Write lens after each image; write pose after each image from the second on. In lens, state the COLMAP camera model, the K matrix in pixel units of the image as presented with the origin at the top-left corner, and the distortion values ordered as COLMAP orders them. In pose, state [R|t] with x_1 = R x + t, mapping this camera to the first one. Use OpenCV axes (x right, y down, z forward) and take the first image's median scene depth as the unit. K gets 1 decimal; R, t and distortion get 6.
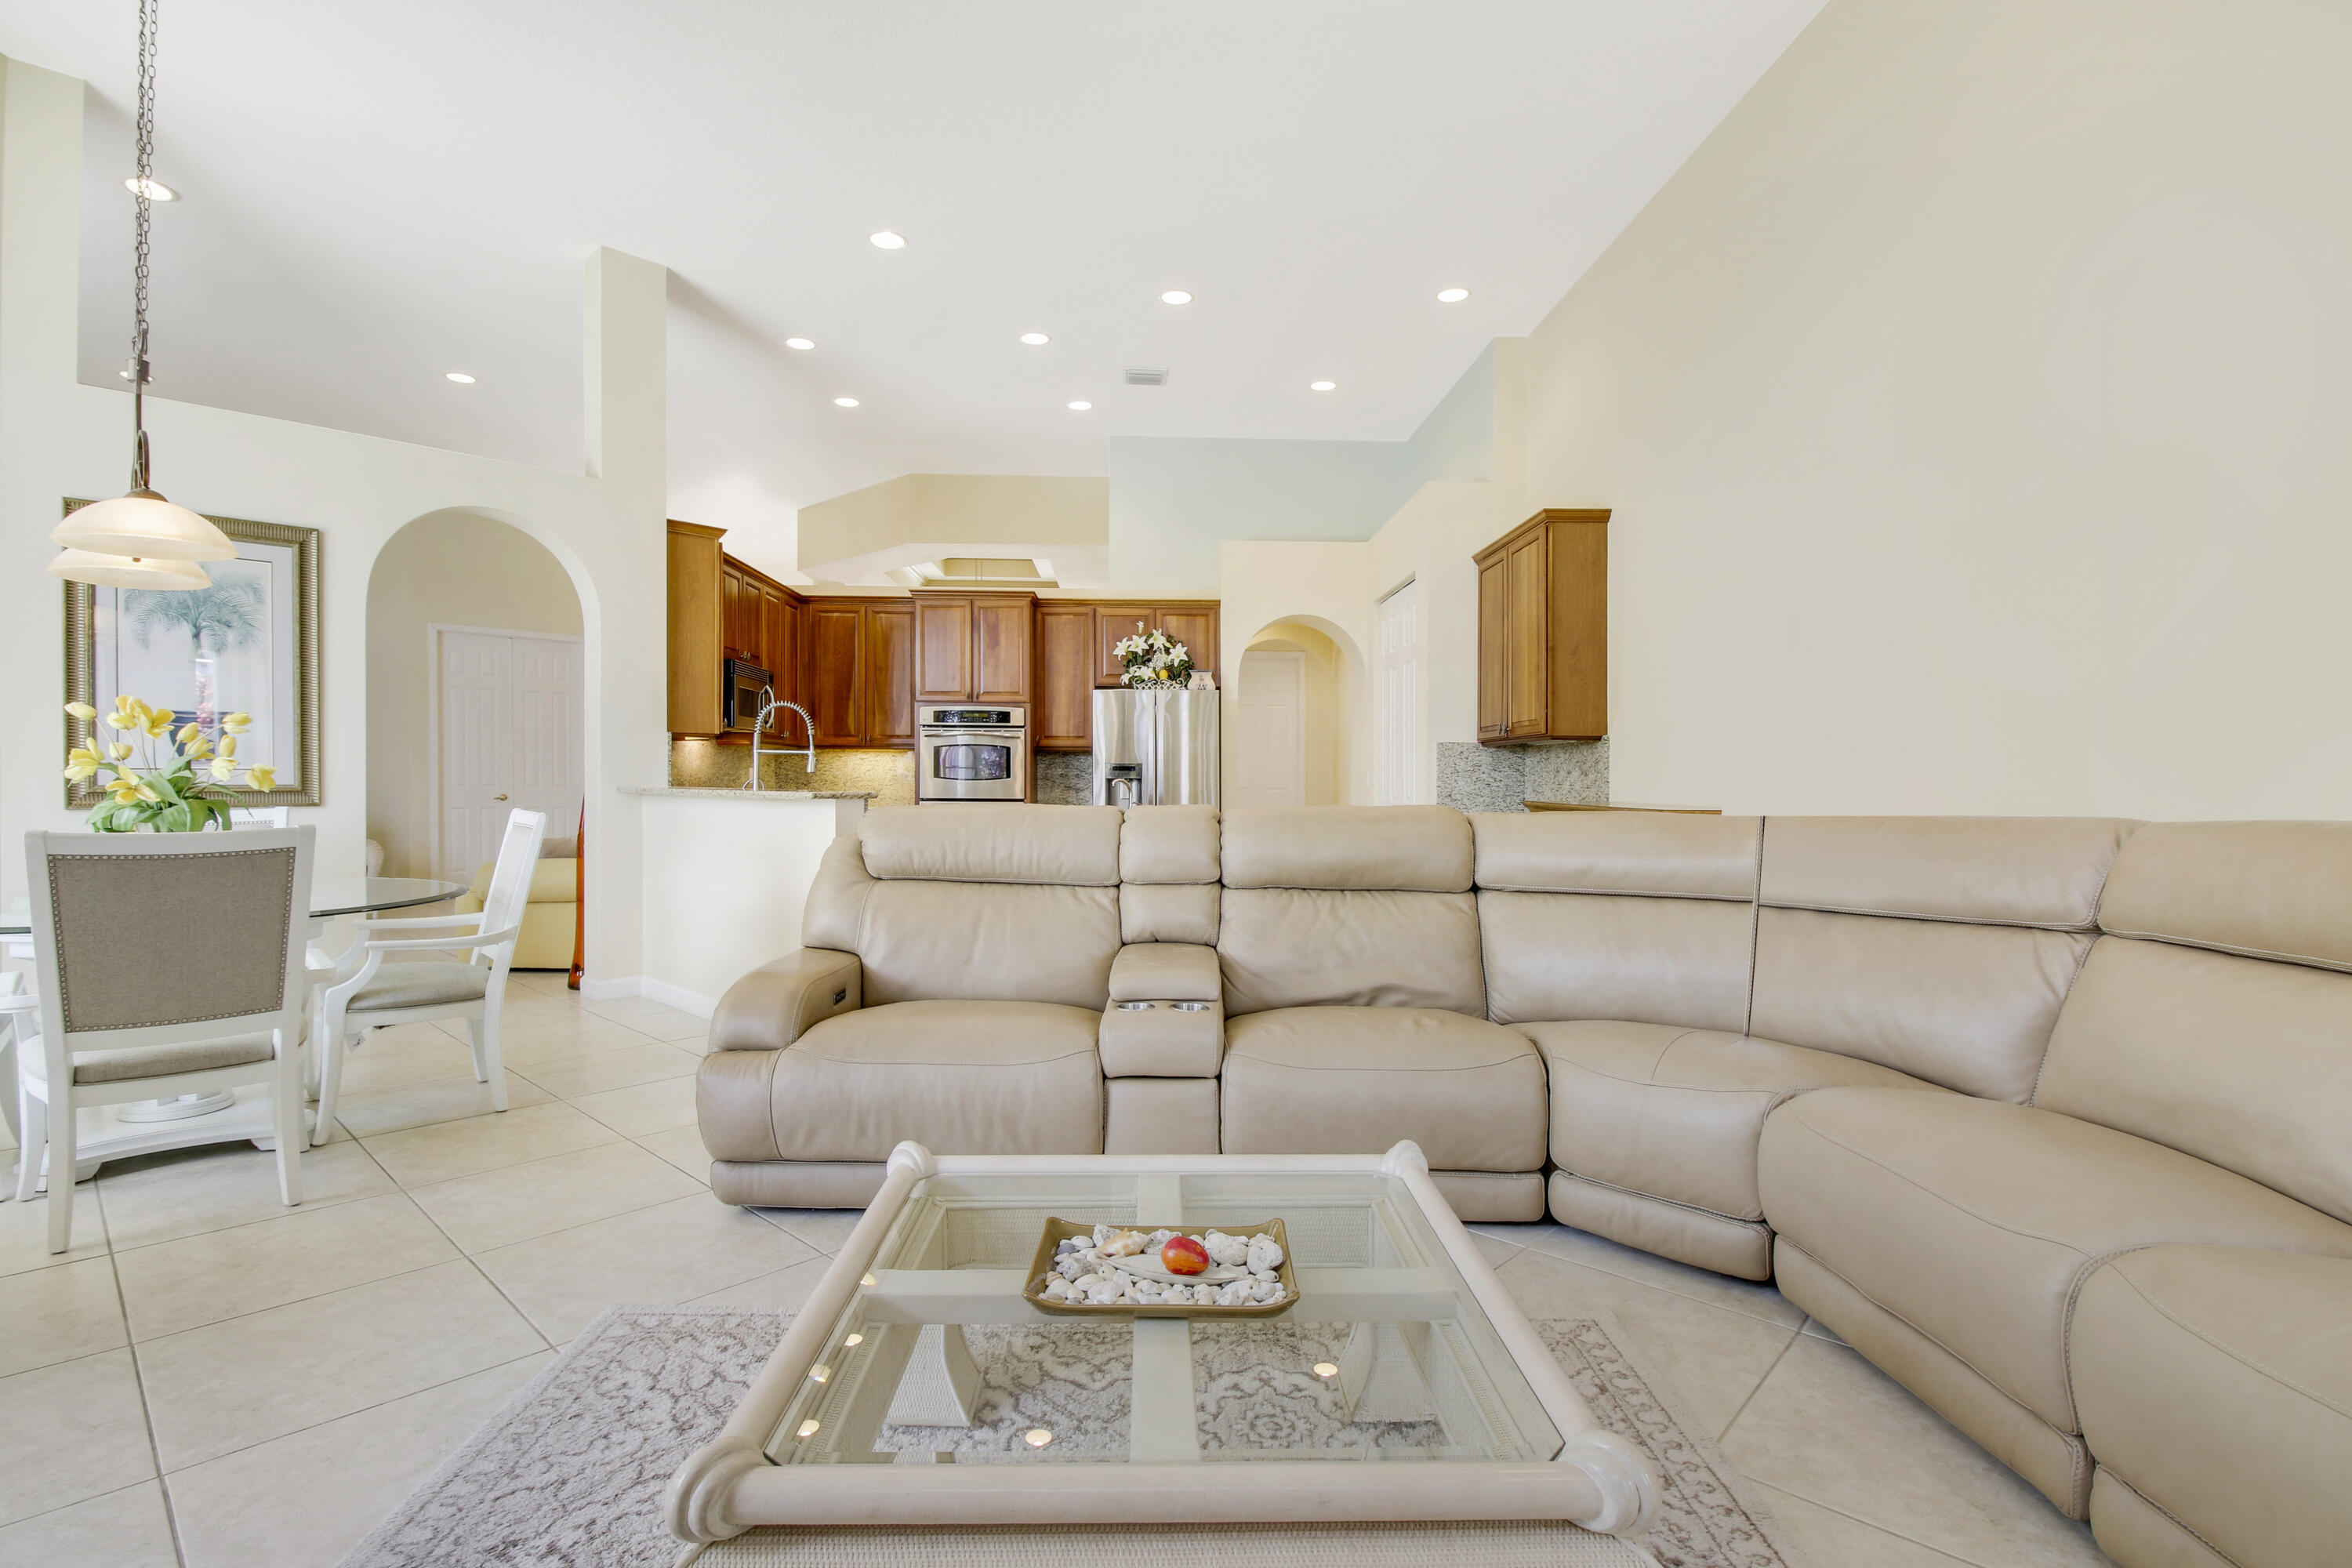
lens RADIAL K [[1118.1, 0, 1185.9], [0, 1118.1, 772.0], [0, 0, 1]] dist [-0.000918, -0.000210]
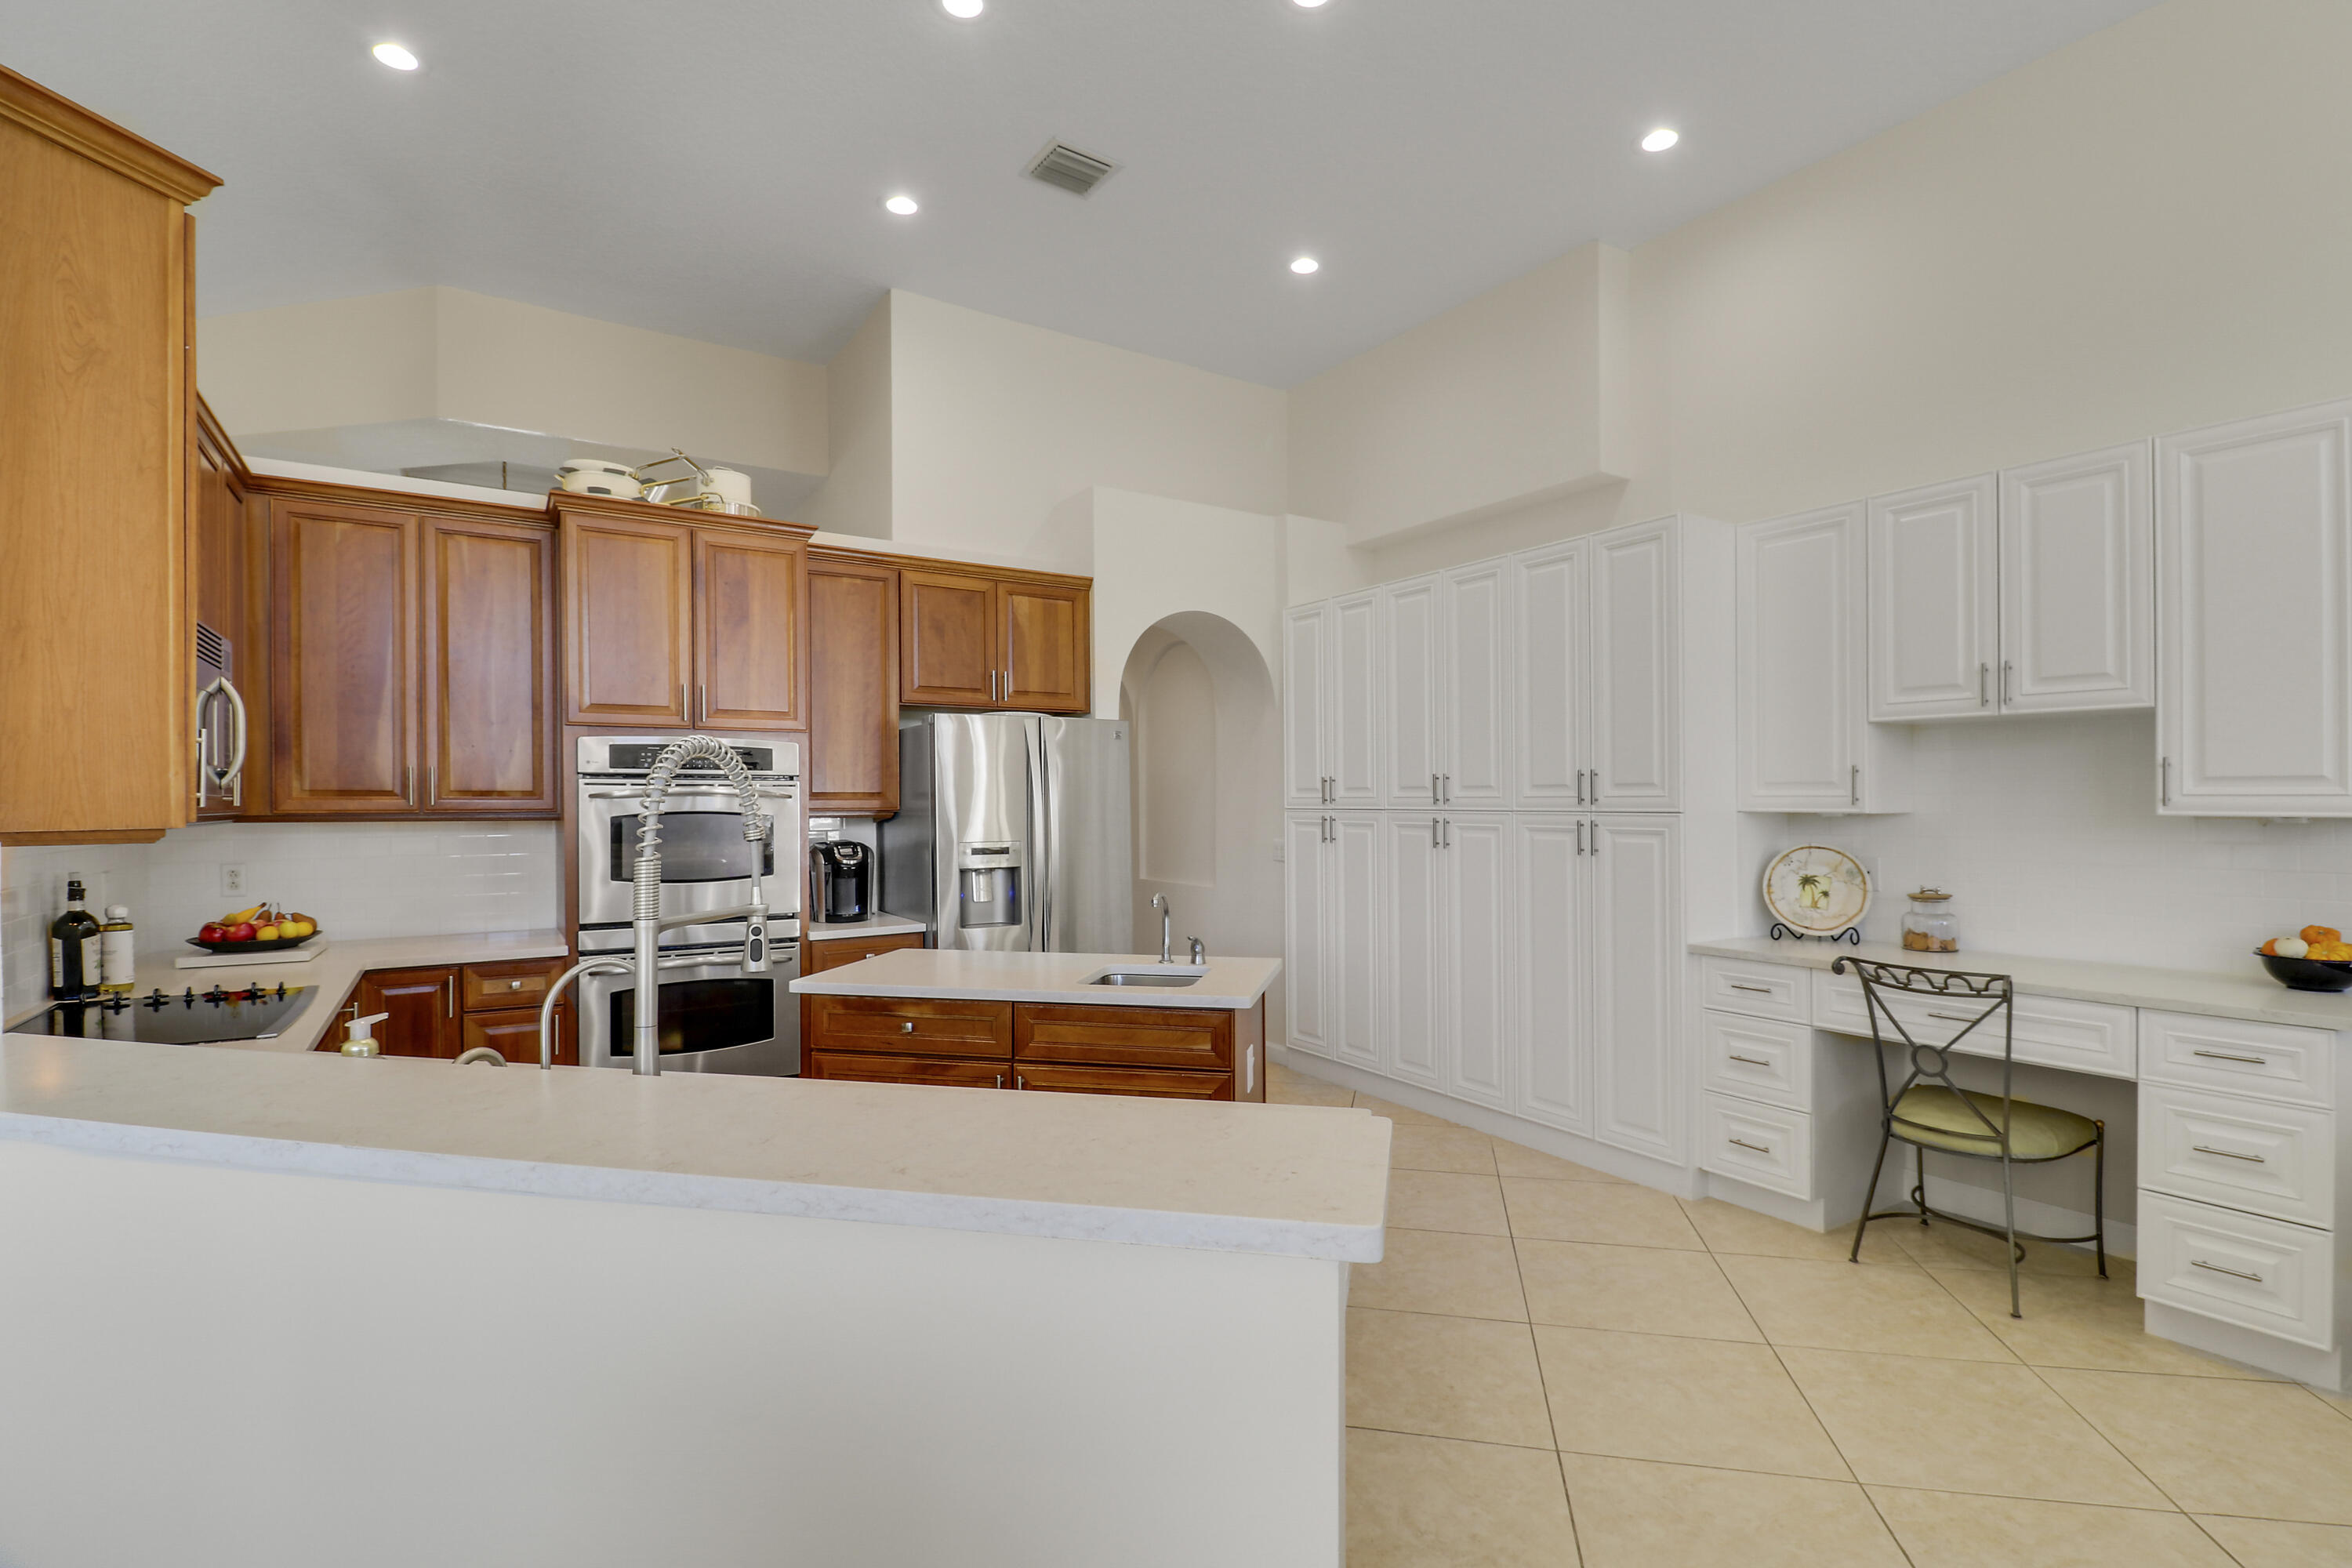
lens RADIAL K [[1130.5, 0, 1227.2], [0, 1130.5, 819.9], [0, 0, 1]] dist [-0.001520, -0.000072]
pose [[0.844246, -0.017802, 0.535660, -0.262542], [0.015126, 0.999842, 0.009388, -0.021911], [-0.535742, 0.000176, 0.844382, 0.431295]]
